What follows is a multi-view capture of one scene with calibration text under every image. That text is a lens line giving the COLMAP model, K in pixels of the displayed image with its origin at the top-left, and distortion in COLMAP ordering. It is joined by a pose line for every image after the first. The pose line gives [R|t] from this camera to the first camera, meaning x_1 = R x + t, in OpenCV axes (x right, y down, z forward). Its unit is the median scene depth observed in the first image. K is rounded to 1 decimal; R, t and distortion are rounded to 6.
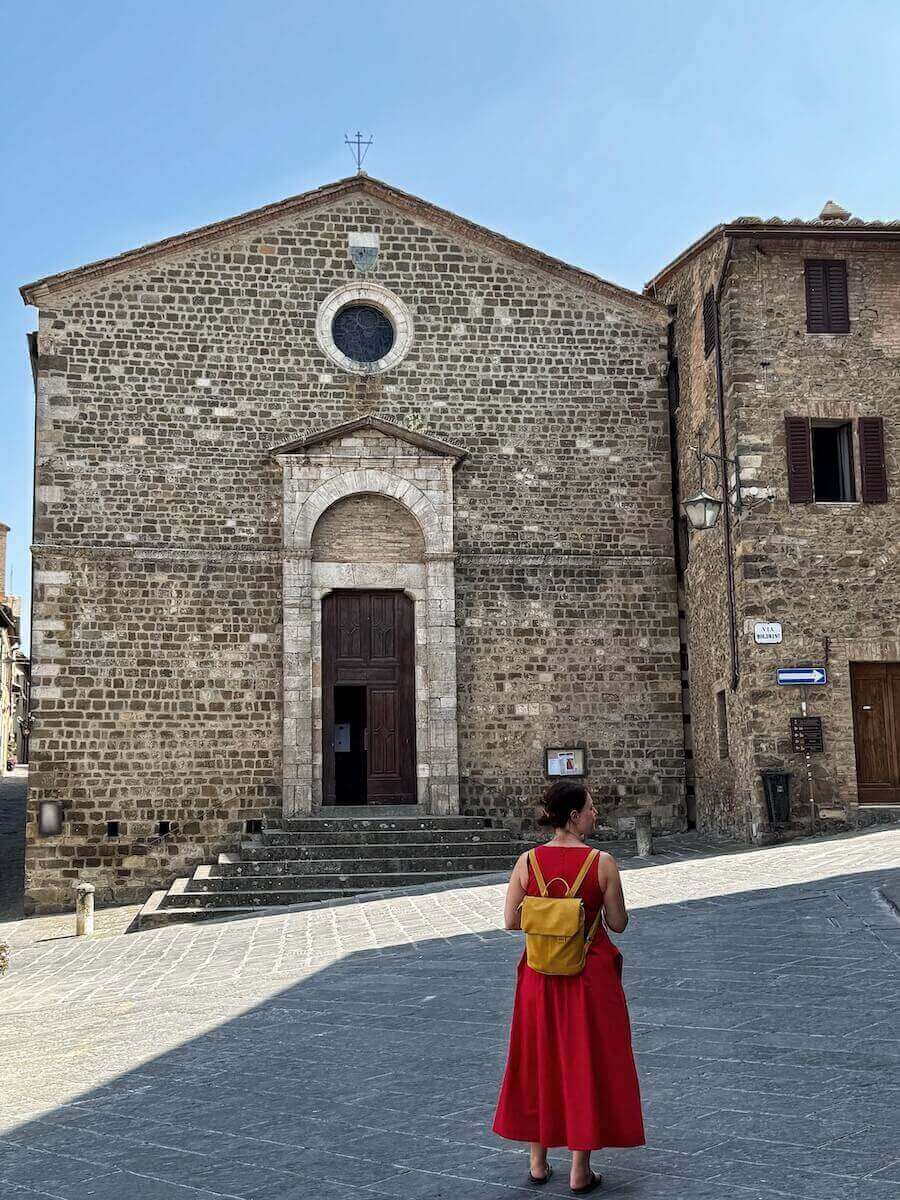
lens RADIAL K [[1260.6, 0, 450.0], [0, 1260.6, 600.0], [0, 0, 1]] dist [0.145032, -0.007539]
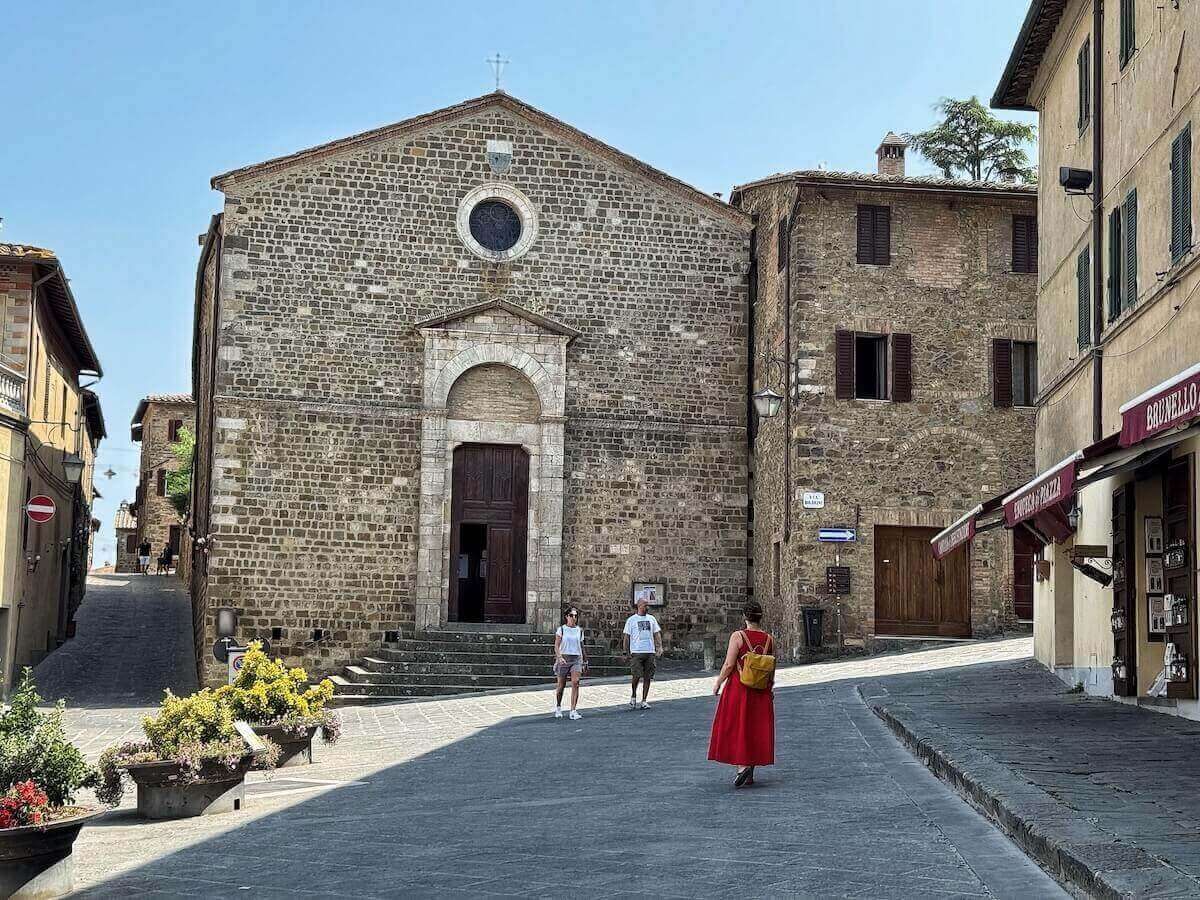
lens RADIAL K [[1260.6, 0, 592.4], [0, 1260.6, 455.2], [0, 0, 1]] dist [0.145032, -0.007539]
pose [[0.997678, 0.046264, 0.049985, -0.029457], [-0.047332, 0.998671, 0.020404, -0.026861], [-0.048974, -0.022722, 0.998542, -0.202500]]
